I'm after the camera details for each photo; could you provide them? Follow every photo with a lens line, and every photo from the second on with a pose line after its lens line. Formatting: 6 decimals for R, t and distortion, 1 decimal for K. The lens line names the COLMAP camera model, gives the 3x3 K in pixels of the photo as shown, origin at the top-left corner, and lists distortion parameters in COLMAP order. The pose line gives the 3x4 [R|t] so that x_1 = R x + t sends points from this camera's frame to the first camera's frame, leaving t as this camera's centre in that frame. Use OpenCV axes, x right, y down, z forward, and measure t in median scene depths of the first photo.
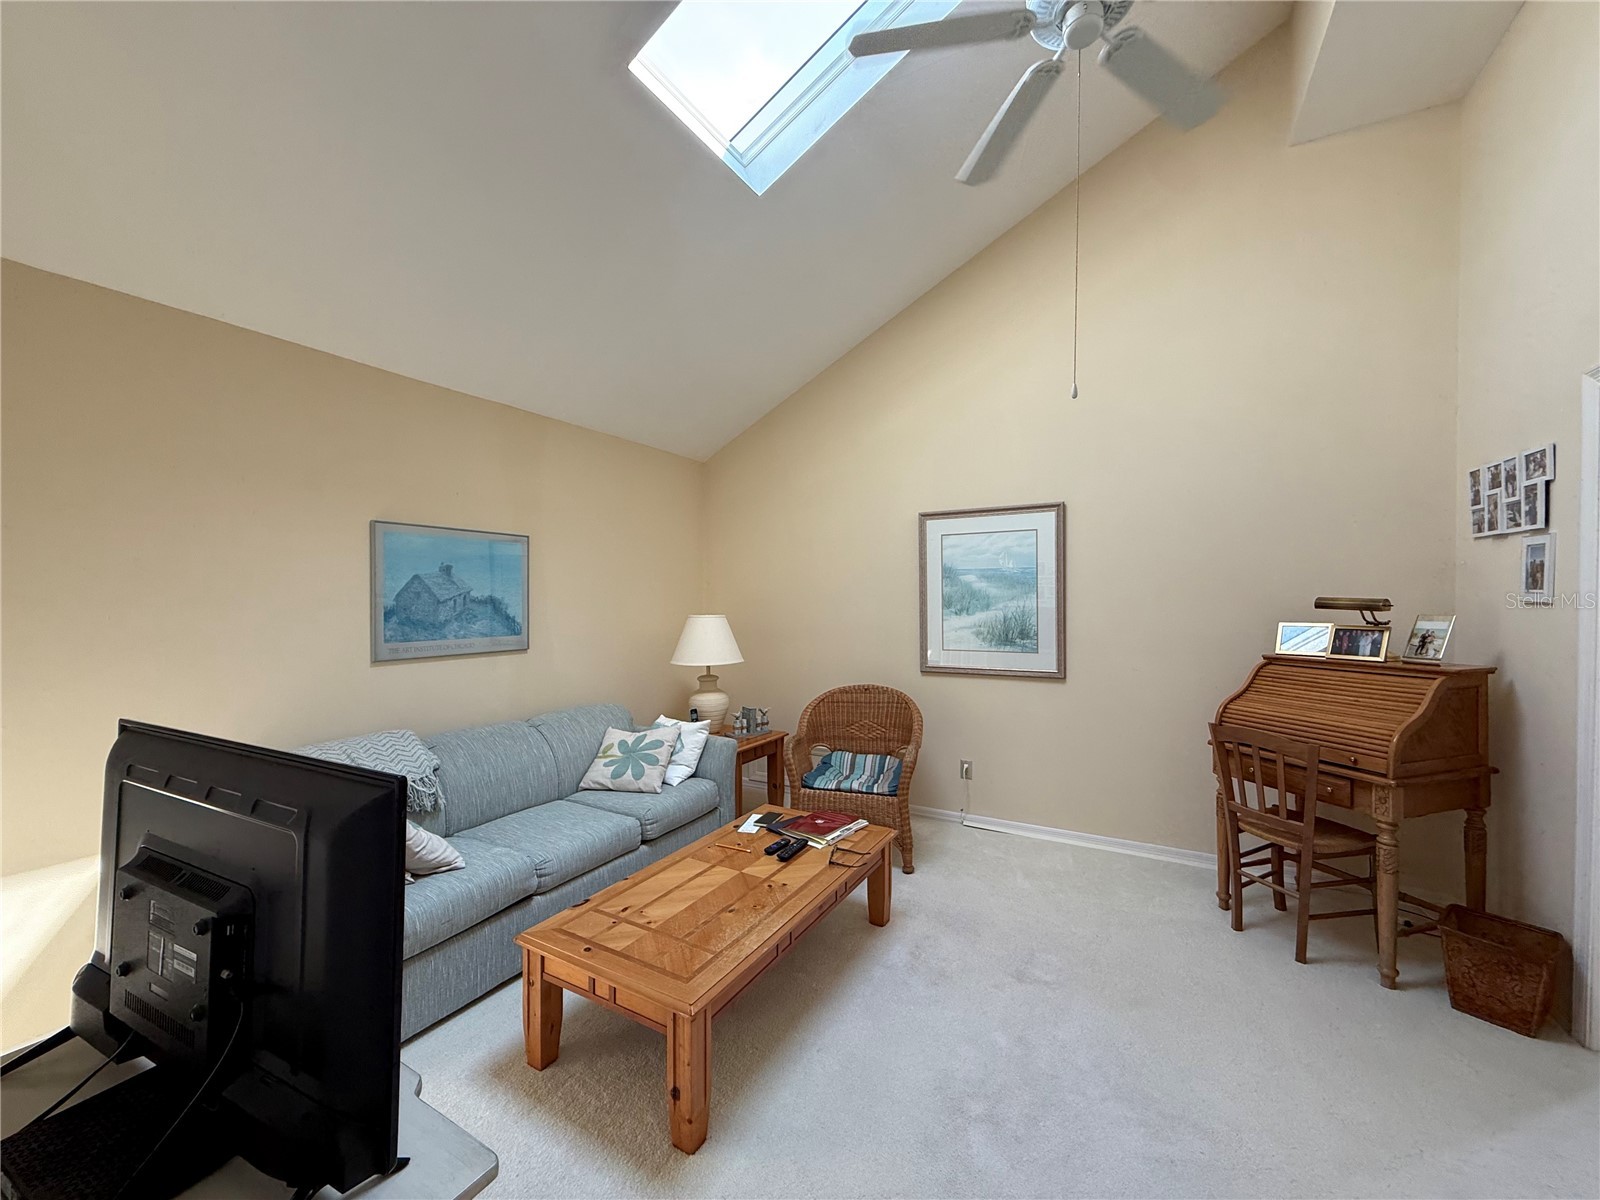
lens RADIAL K [[632.4, 0, 802.2], [0, 632.4, 593.8], [0, 0, 1]] dist [-0.001312, 0.000135]
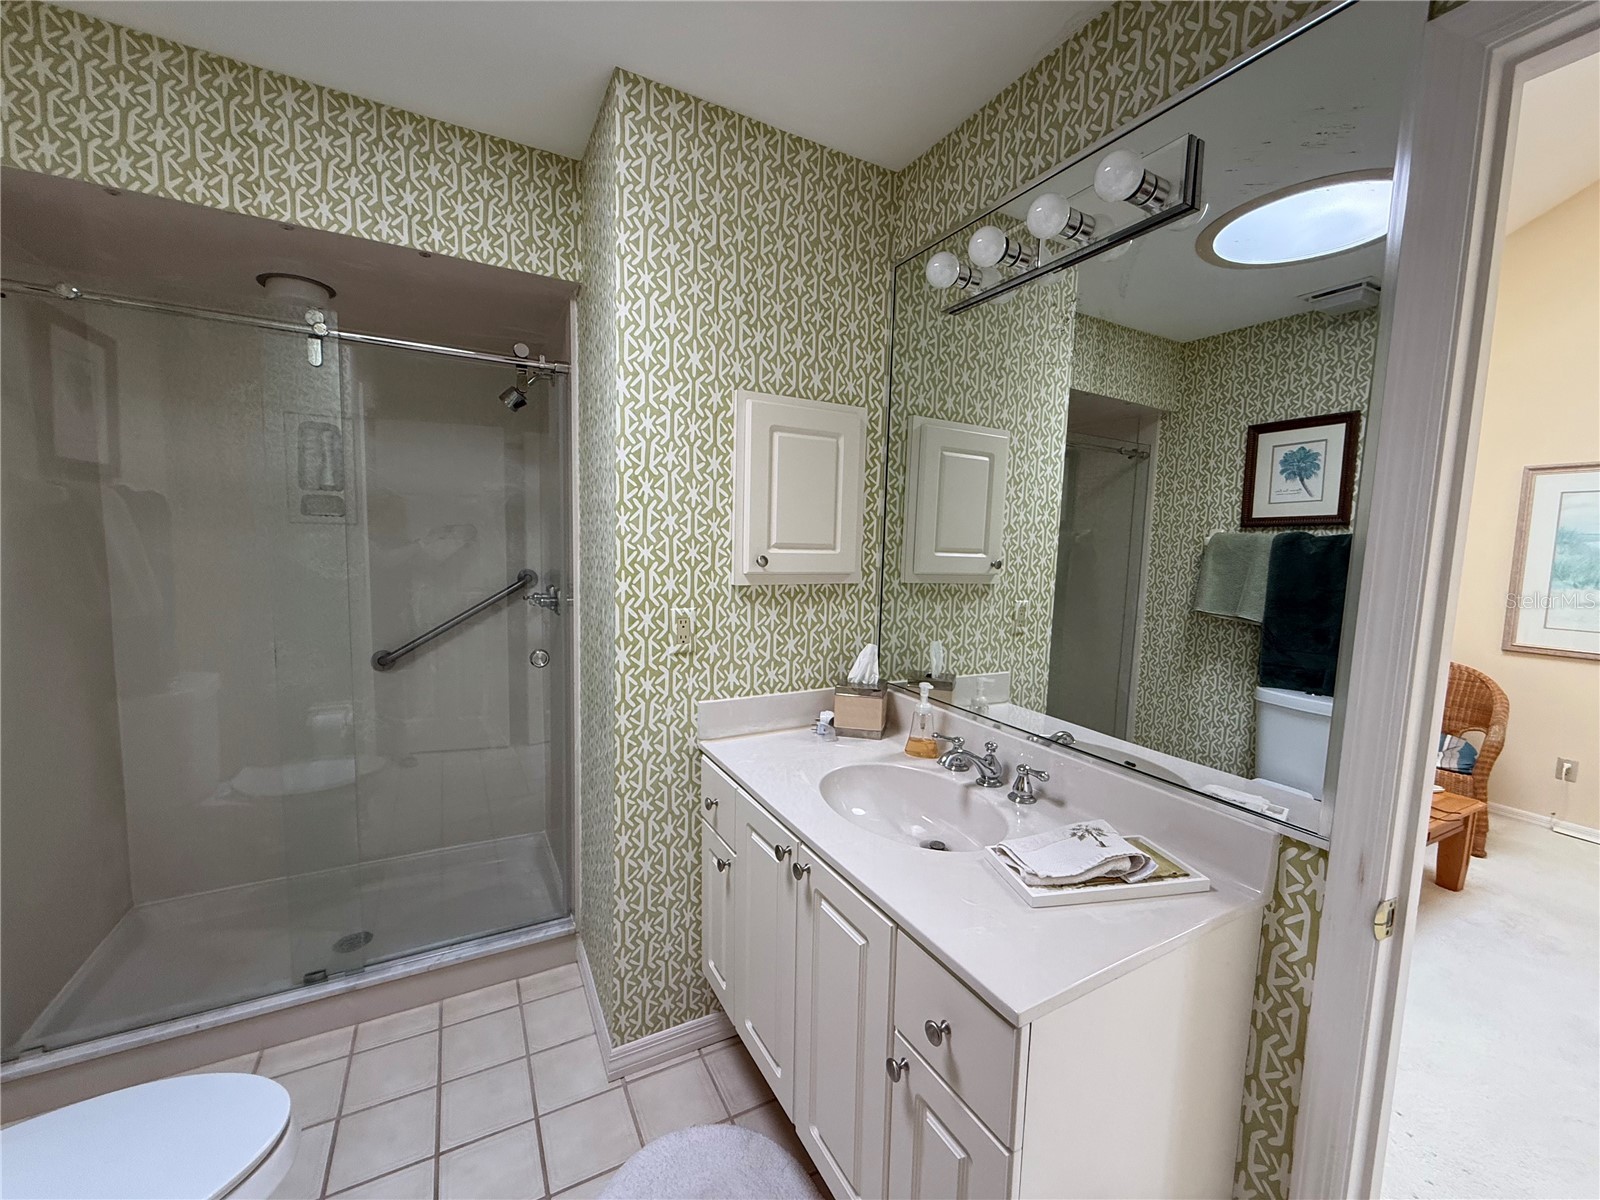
lens RADIAL K [[632.4, 0, 796.8], [0, 632.4, 599.0], [0, 0, 1]] dist [-0.001312, 0.000135]
pose [[0.837927, 0.073057, -0.540871, -0.168928], [-0.028326, 0.995486, 0.090581, 0.001064], [0.545047, -0.060579, 0.836214, -0.268081]]
